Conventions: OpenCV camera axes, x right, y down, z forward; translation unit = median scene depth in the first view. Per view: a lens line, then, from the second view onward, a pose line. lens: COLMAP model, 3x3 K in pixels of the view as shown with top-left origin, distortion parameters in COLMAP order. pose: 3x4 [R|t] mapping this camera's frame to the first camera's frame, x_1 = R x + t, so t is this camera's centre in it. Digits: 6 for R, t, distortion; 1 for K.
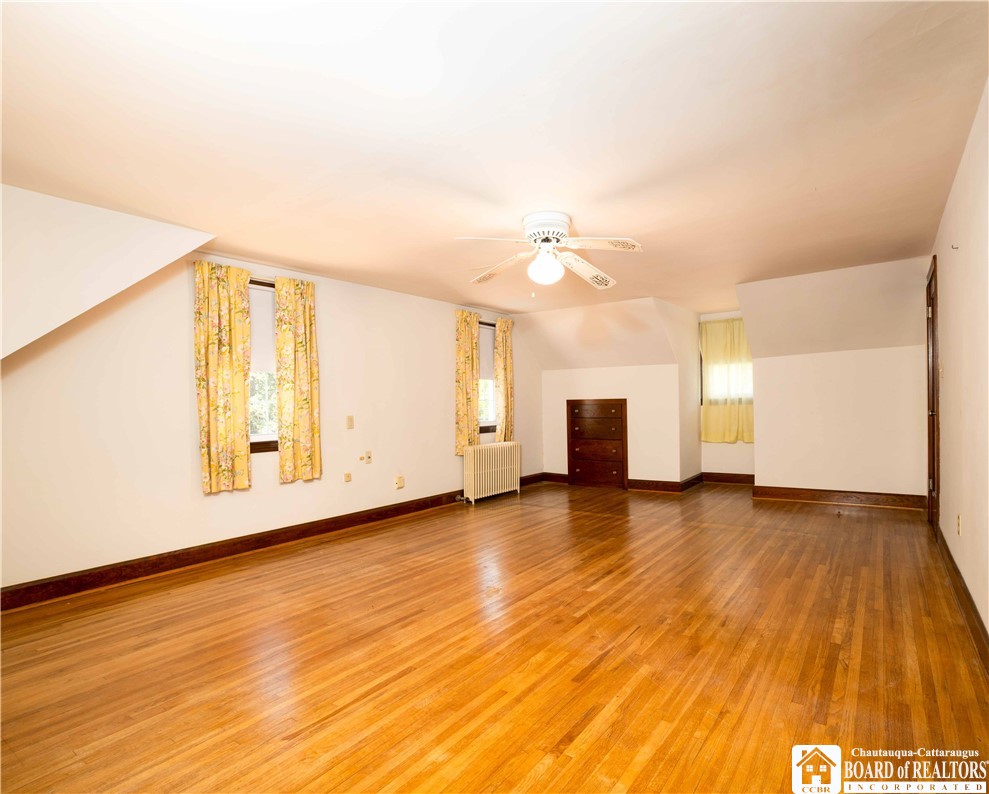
lens RADIAL K [[512.0, 0, 523.9], [0, 512.0, 397.0], [0, 0, 1]] dist [-0.037993, 0.015860]
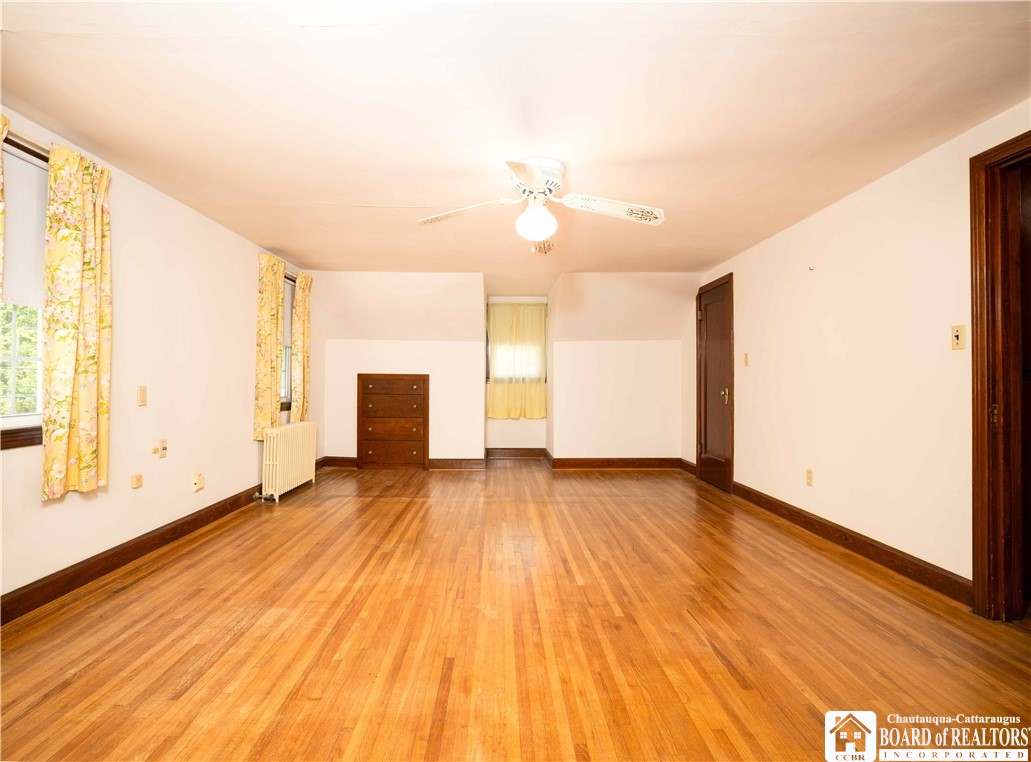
lens RADIAL K [[500.8, 0, 515.4], [0, 500.8, 360.0], [0, 0, 1]] dist [-0.030744, 0.011980]
pose [[0.826493, 0.048597, 0.560845, -0.340178], [-0.031487, 0.998698, -0.040137, 0.015372], [-0.562065, 0.015513, 0.826947, 0.230764]]
